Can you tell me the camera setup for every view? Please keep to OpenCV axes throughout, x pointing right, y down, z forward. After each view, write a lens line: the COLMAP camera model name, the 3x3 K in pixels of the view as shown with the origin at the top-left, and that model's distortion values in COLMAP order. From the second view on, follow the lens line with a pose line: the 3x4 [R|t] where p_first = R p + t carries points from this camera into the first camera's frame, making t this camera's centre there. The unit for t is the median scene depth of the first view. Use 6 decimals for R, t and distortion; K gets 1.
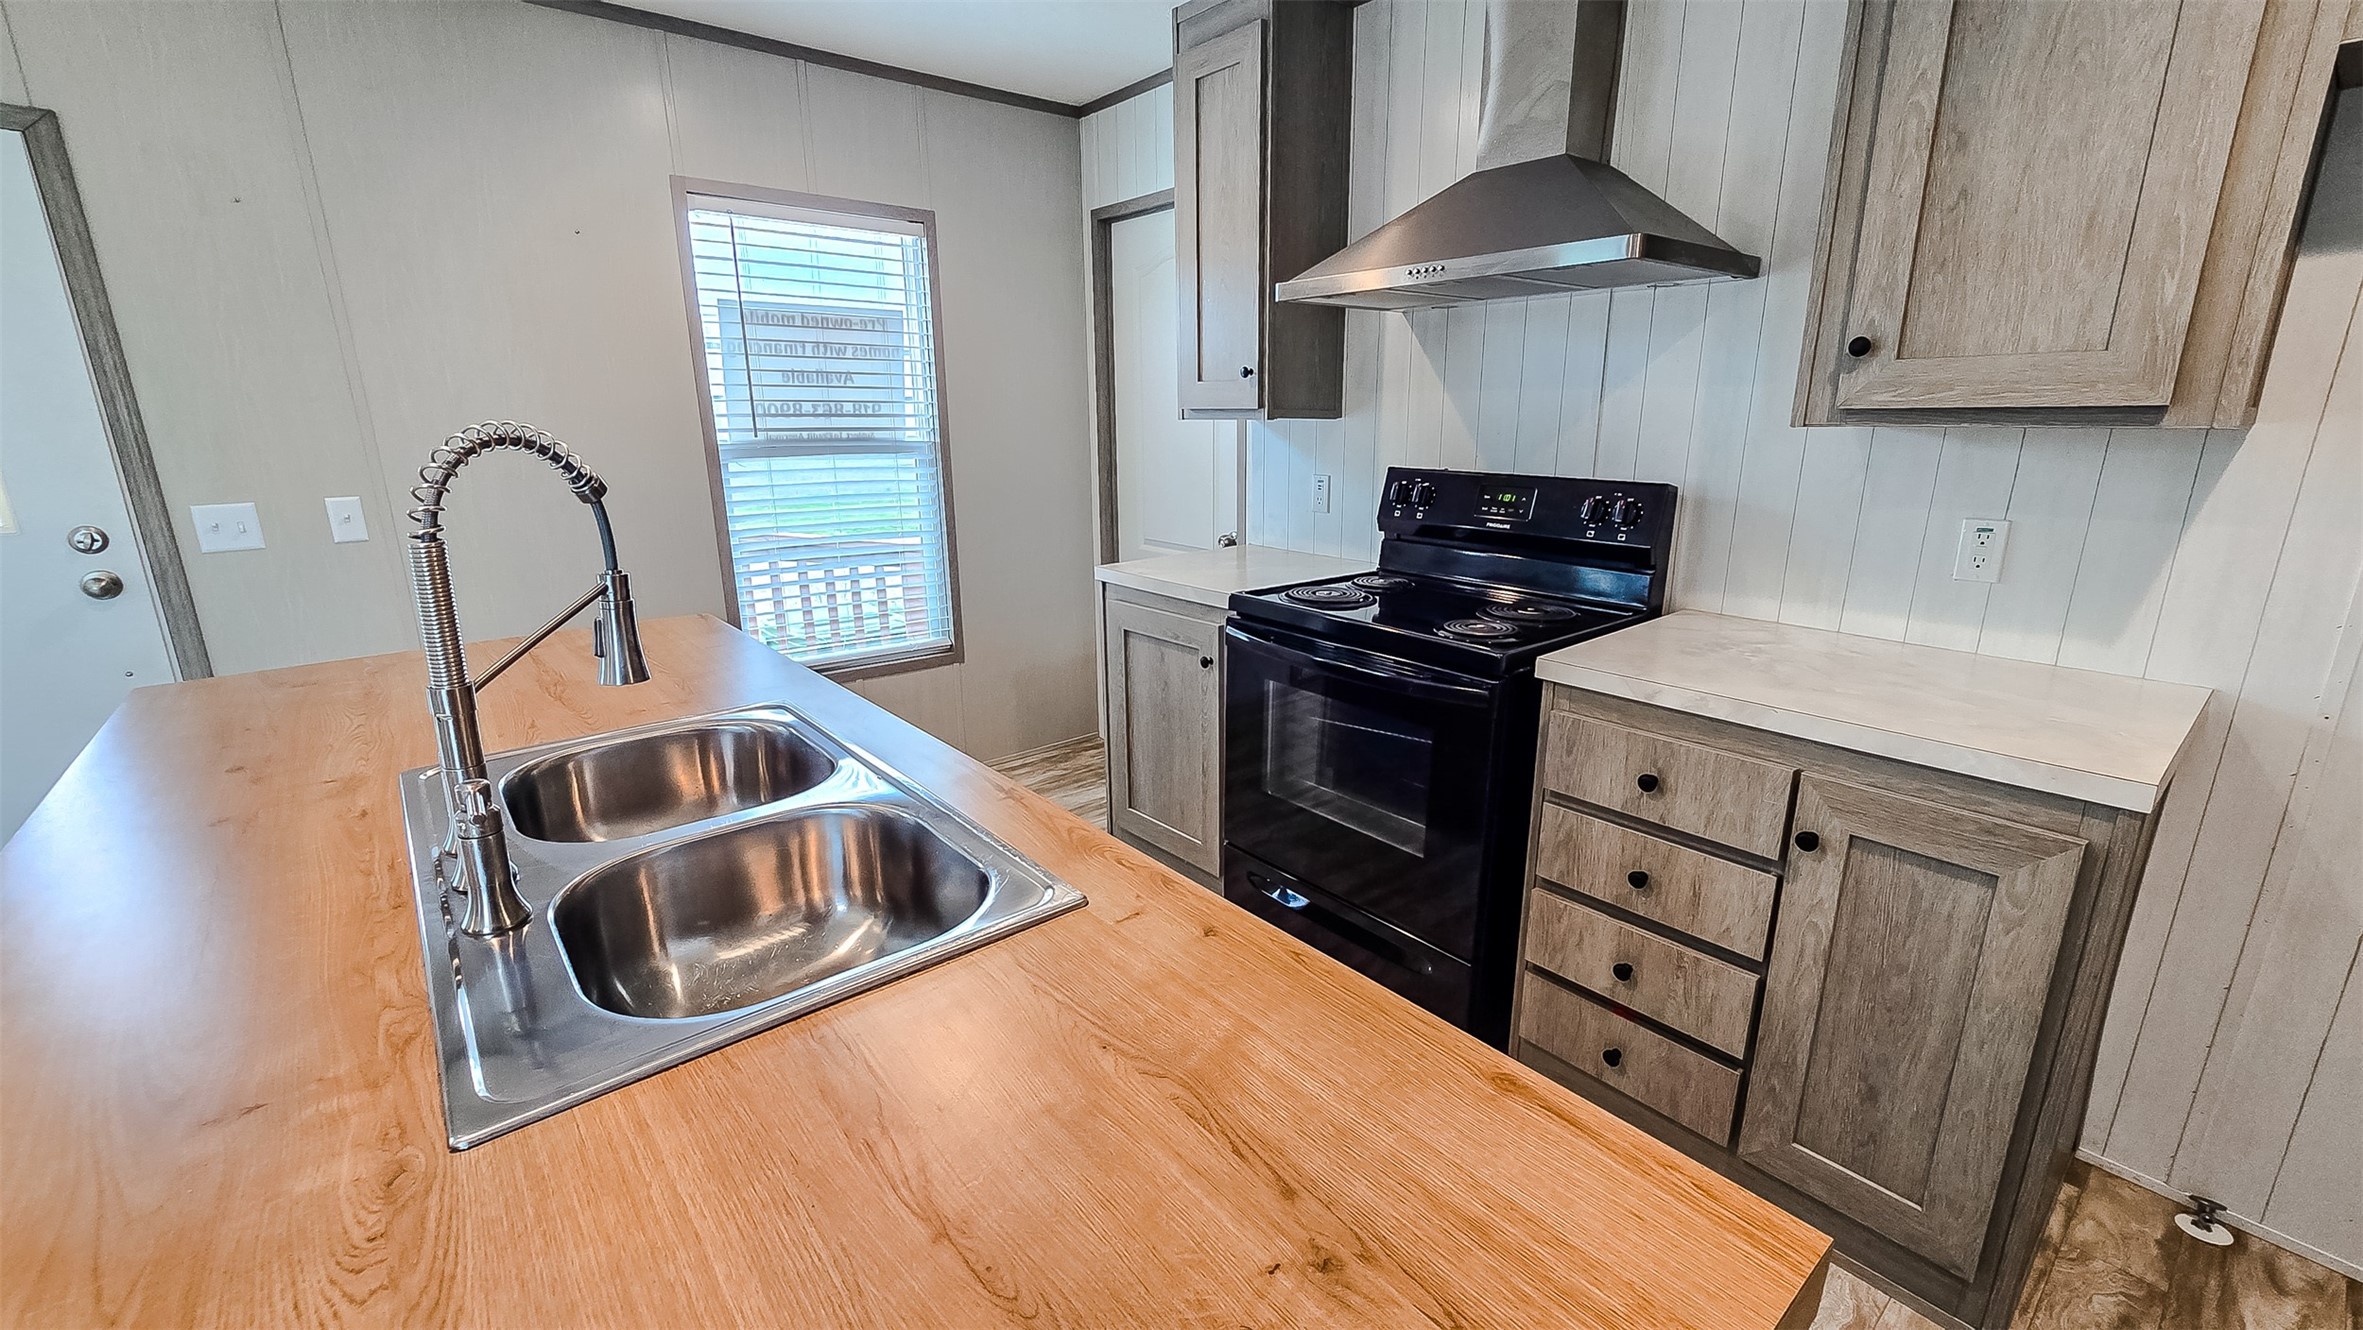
lens RADIAL K [[963.2, 0, 1181.8], [0, 963.2, 674.8], [0, 0, 1]] dist [-0.001384, -0.000445]
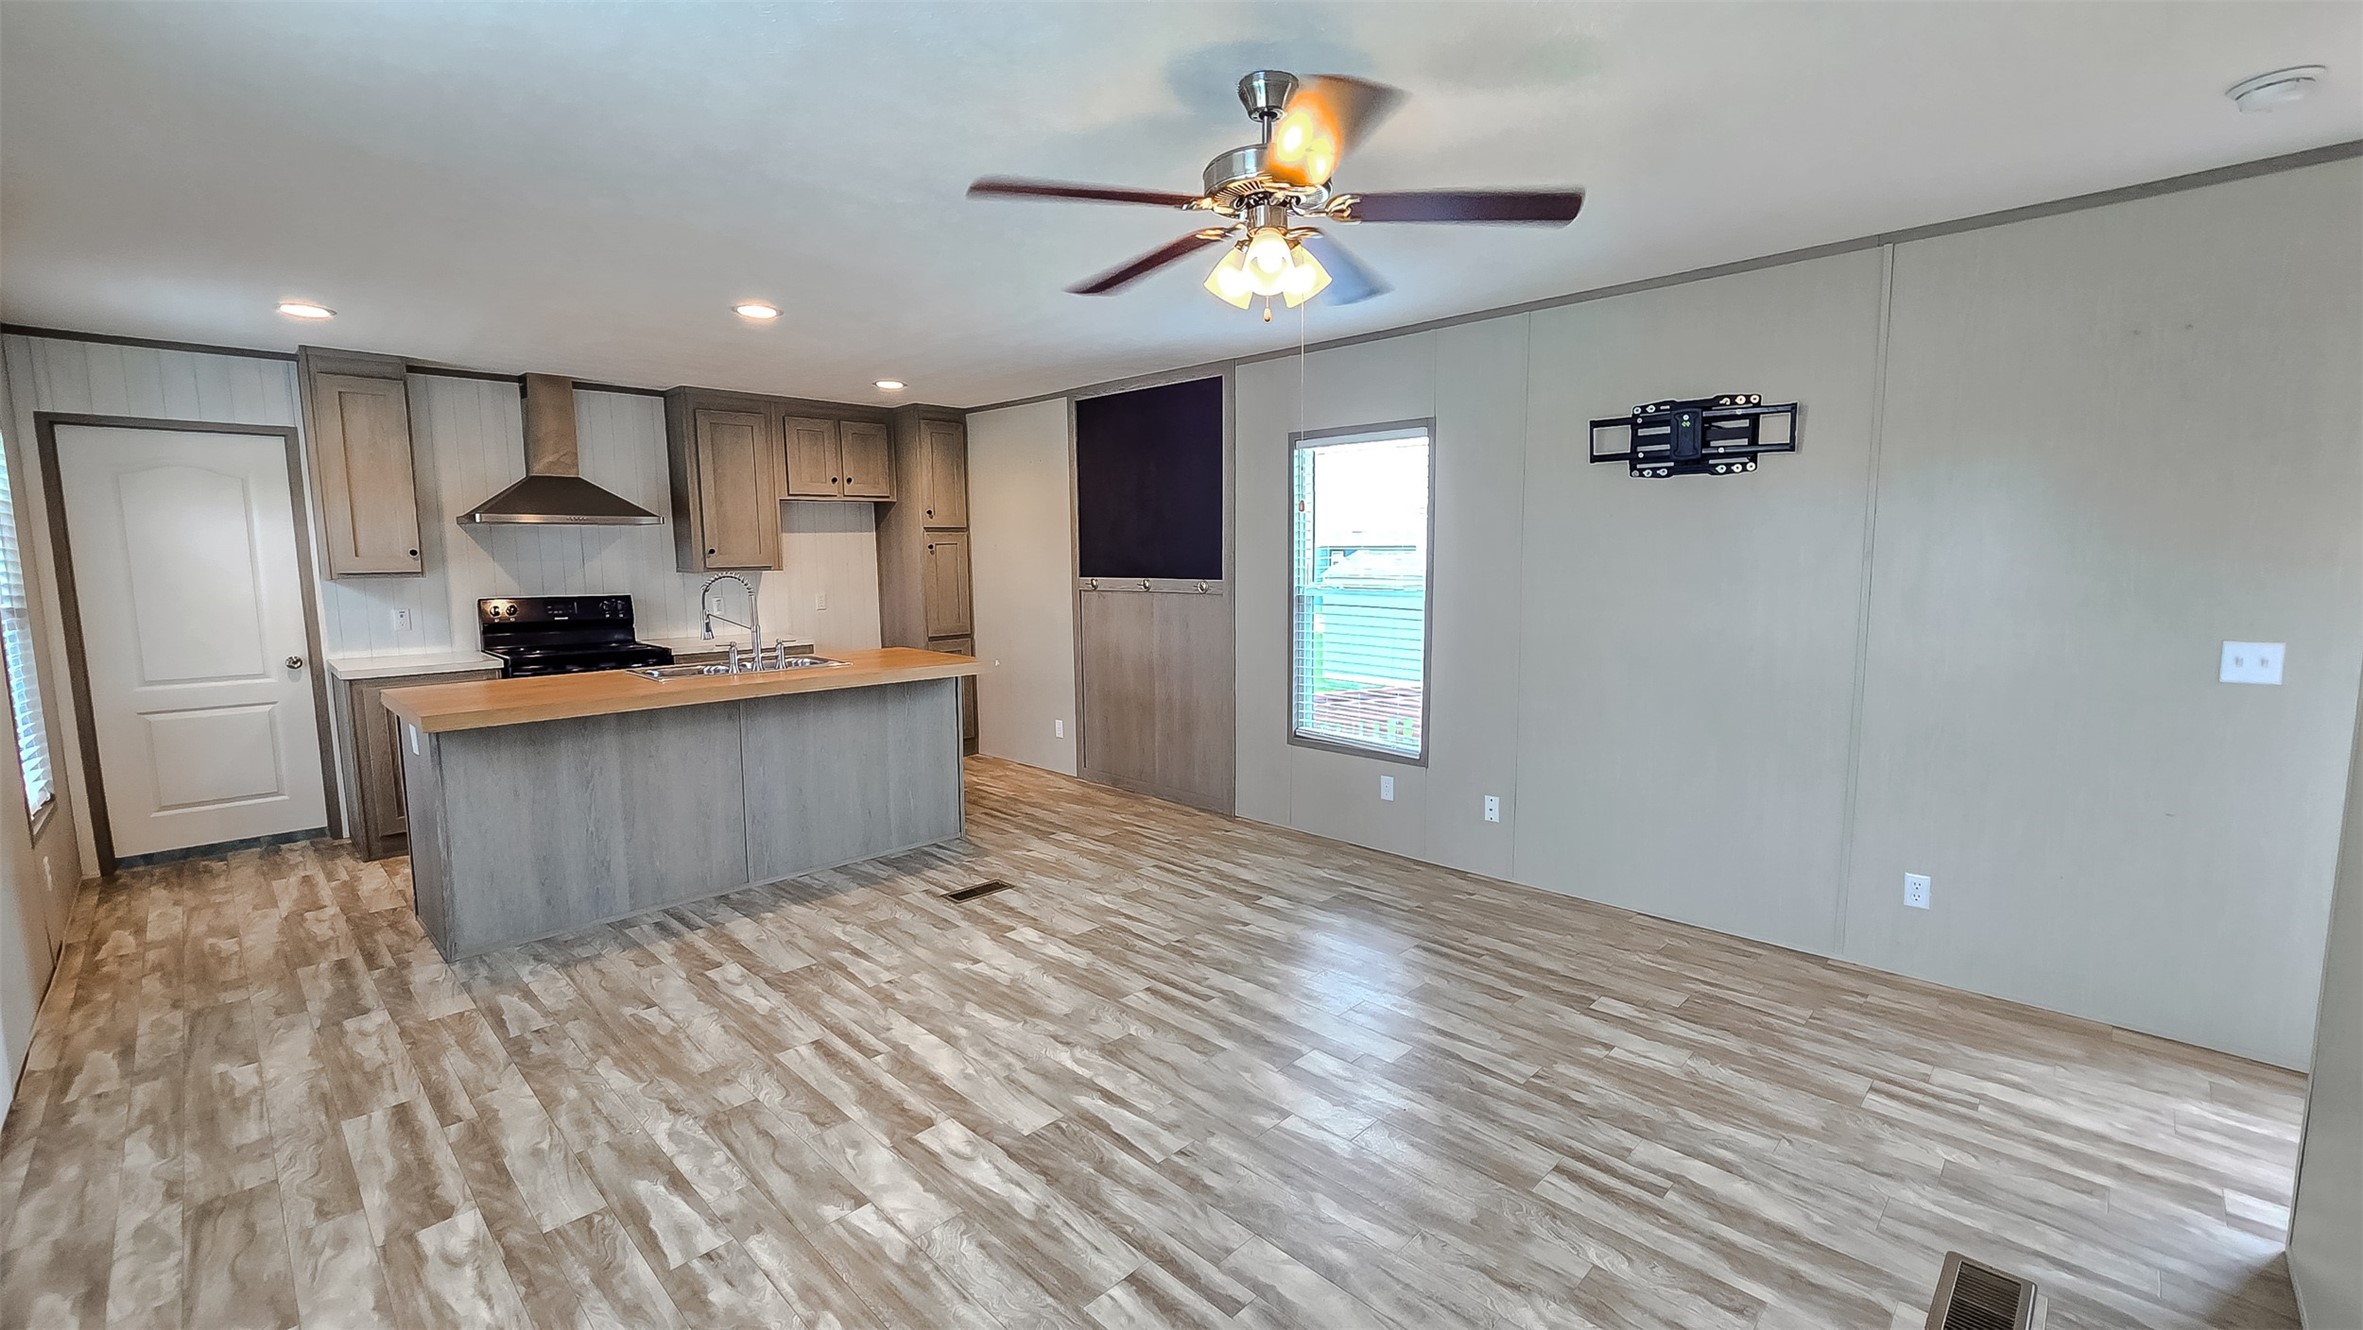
lens RADIAL K [[981.4, 0, 1181.5], [0, 981.4, 665.0], [0, 0, 1]] dist [-0.003675, 0.000426]
pose [[-0.103813, -0.107240, 0.988799, -2.575099], [0.275315, 0.952224, 0.132178, 0.058467], [-0.955732, 0.285953, -0.069328, -0.268557]]
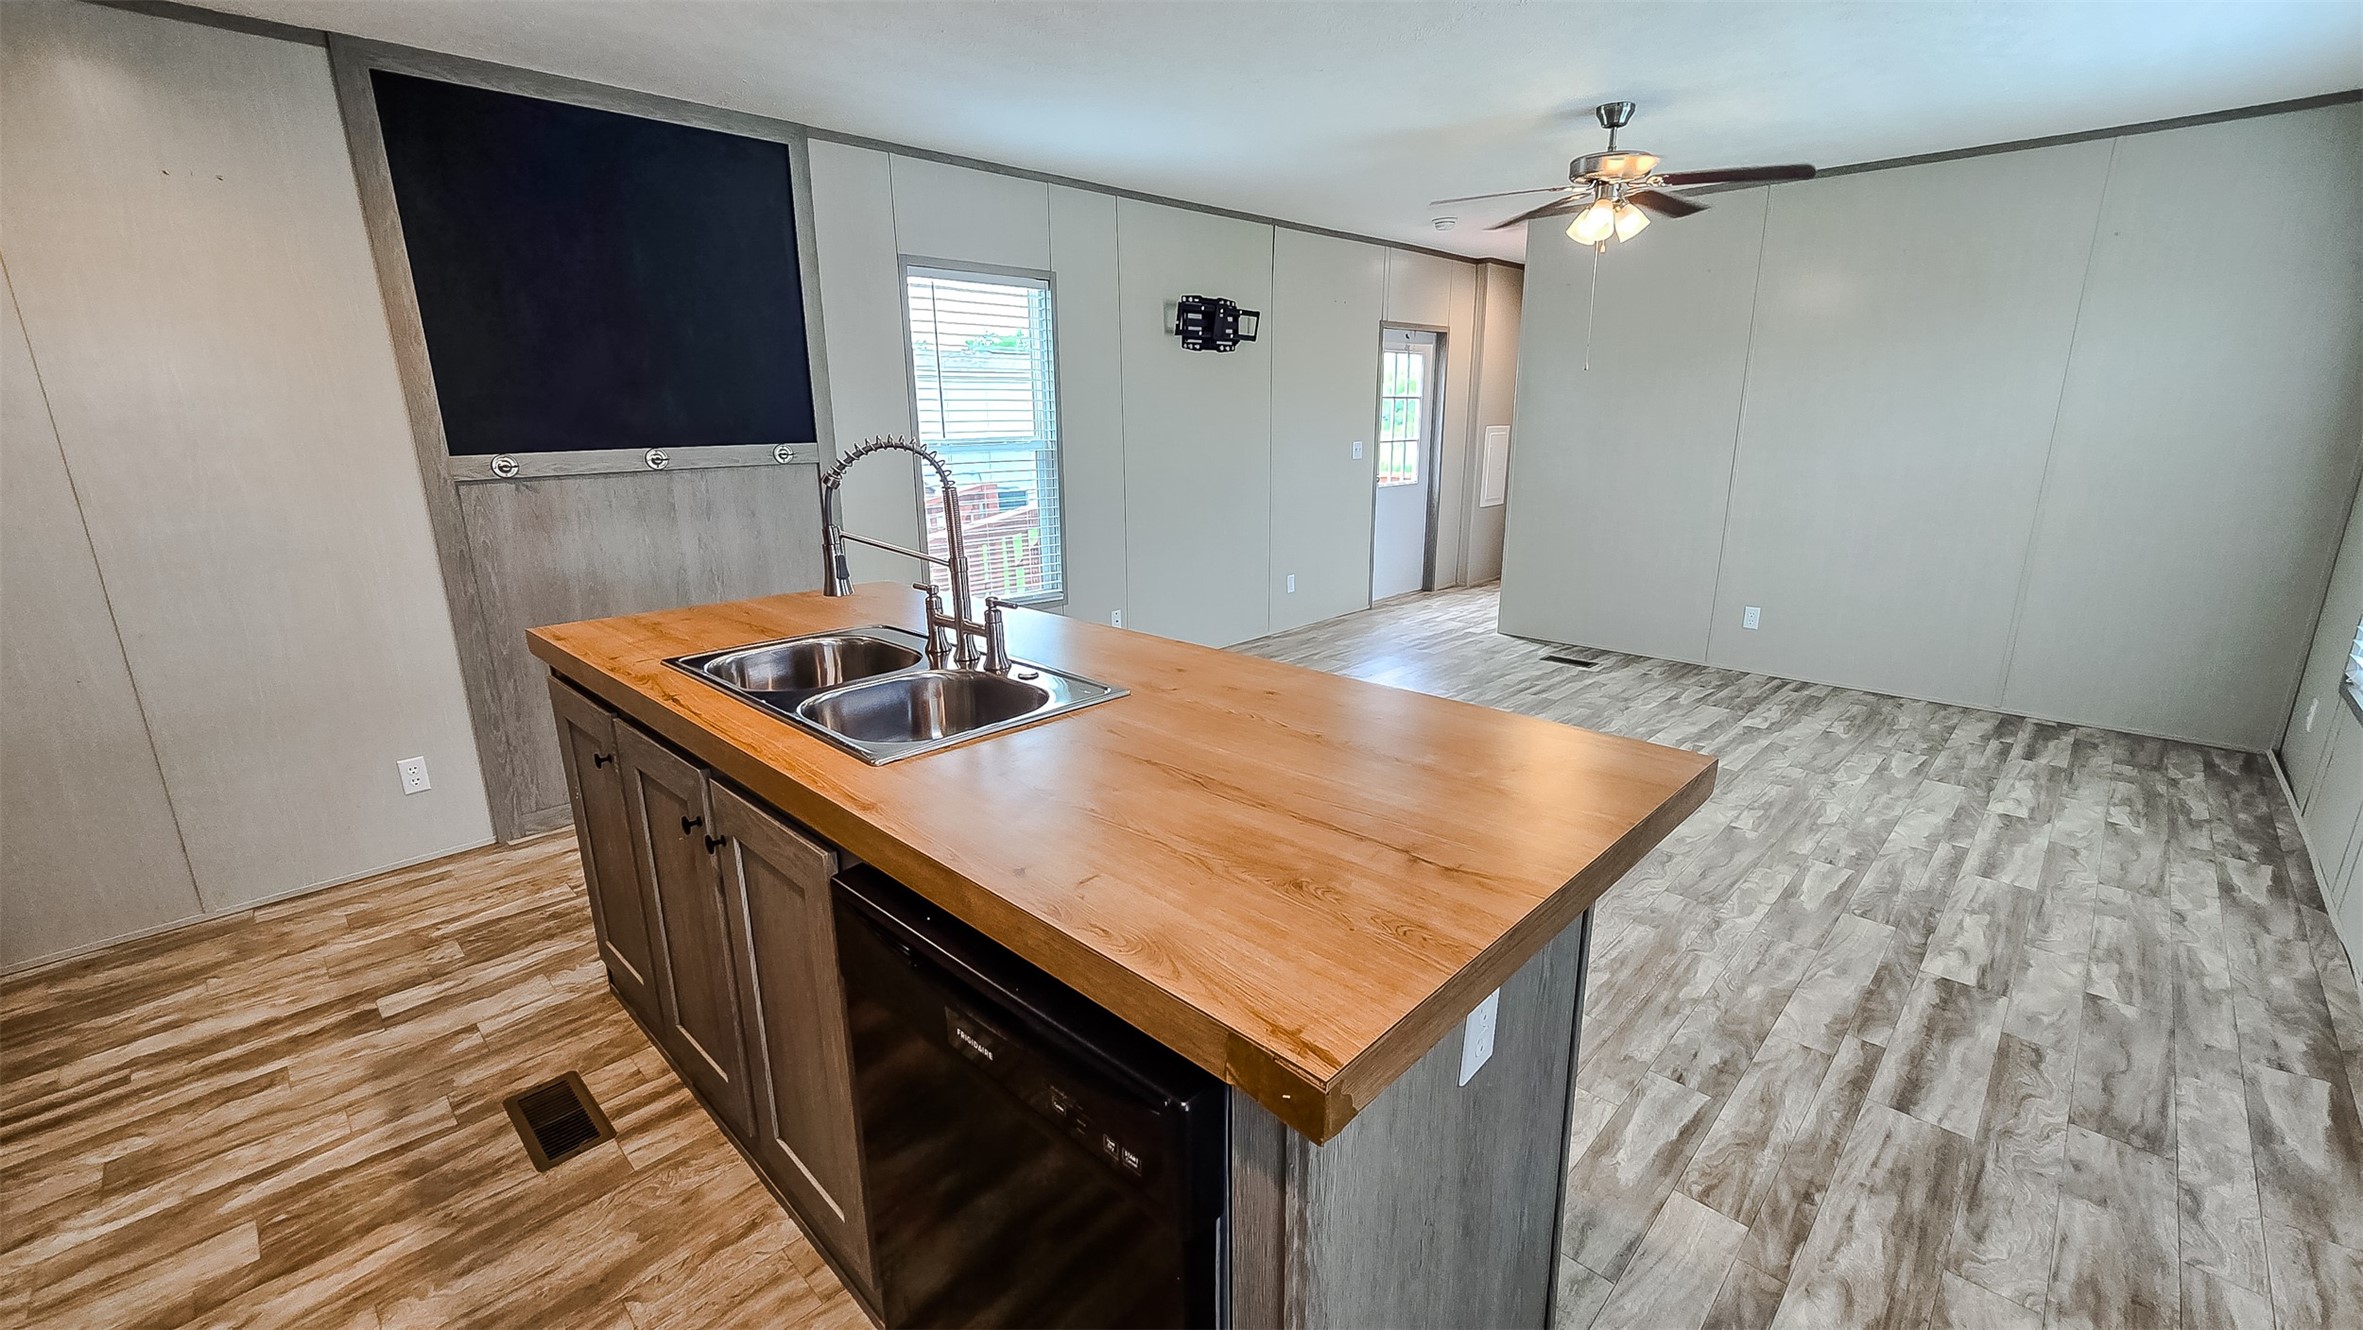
lens RADIAL K [[963.5, 0, 1170.3], [0, 963.5, 675.2], [0, 0, 1]] dist [-0.007348, -0.000307]
pose [[-0.994716, 0.044081, -0.092722, -0.453506], [-0.010115, 0.856663, 0.515778, -0.376574], [0.102167, 0.513990, -0.851690, 1.312857]]
